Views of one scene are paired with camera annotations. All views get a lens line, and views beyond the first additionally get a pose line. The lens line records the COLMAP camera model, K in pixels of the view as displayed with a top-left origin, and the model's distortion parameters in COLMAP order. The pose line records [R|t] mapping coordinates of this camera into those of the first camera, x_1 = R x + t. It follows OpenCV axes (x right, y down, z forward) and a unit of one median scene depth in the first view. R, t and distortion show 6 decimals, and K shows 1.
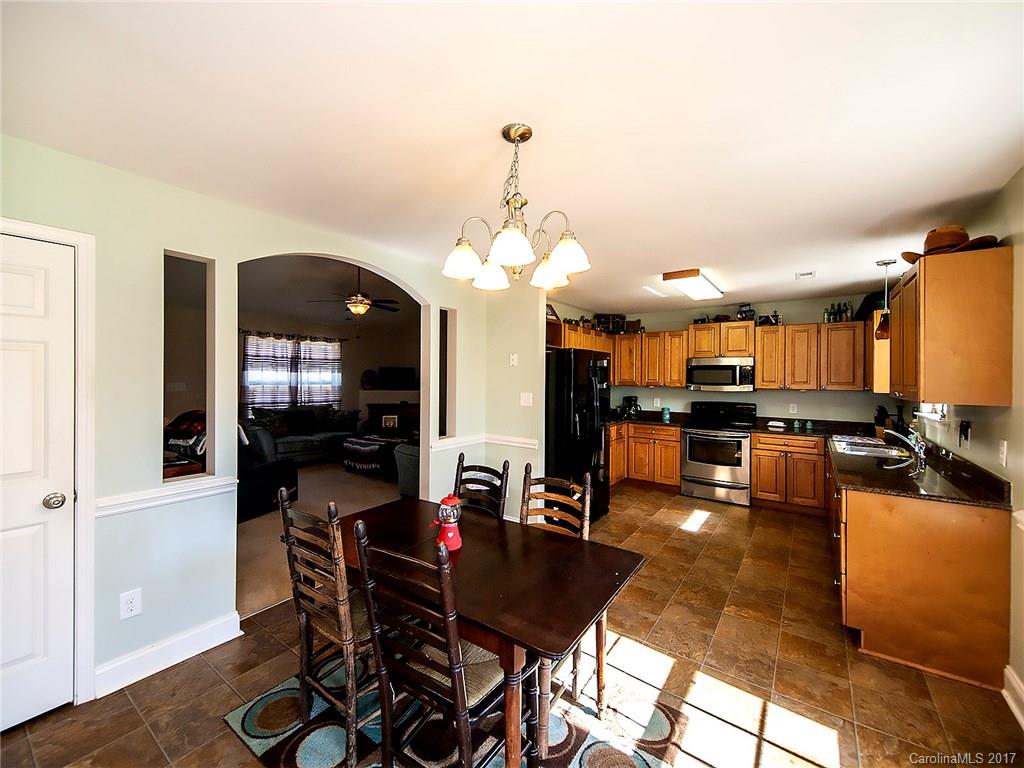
lens RADIAL K [[415.2, 0, 505.3], [0, 415.2, 377.4], [0, 0, 1]] dist [0.029769, -0.013127]
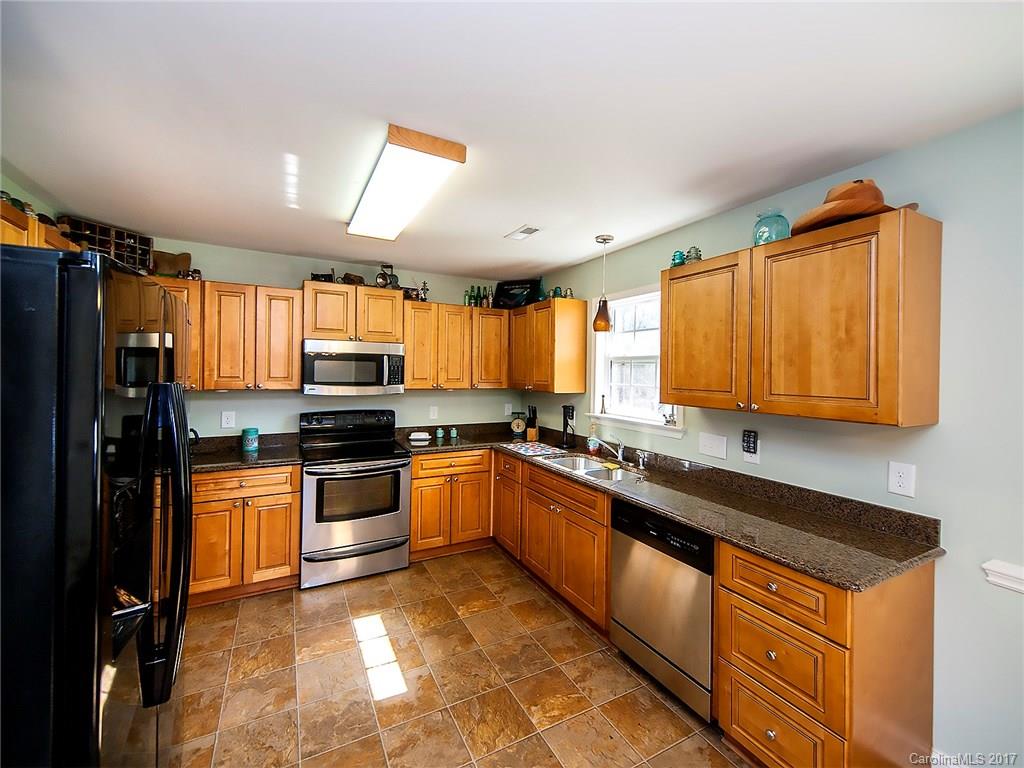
lens RADIAL K [[424.3, 0, 505.9], [0, 424.3, 370.0], [0, 0, 1]] dist [0.035383, -0.014684]
pose [[0.442356, 0.000847, 0.896839, 0.039340], [-0.010001, 0.999942, 0.003989, -0.009384], [-0.896784, -0.010734, 0.442339, 0.529381]]
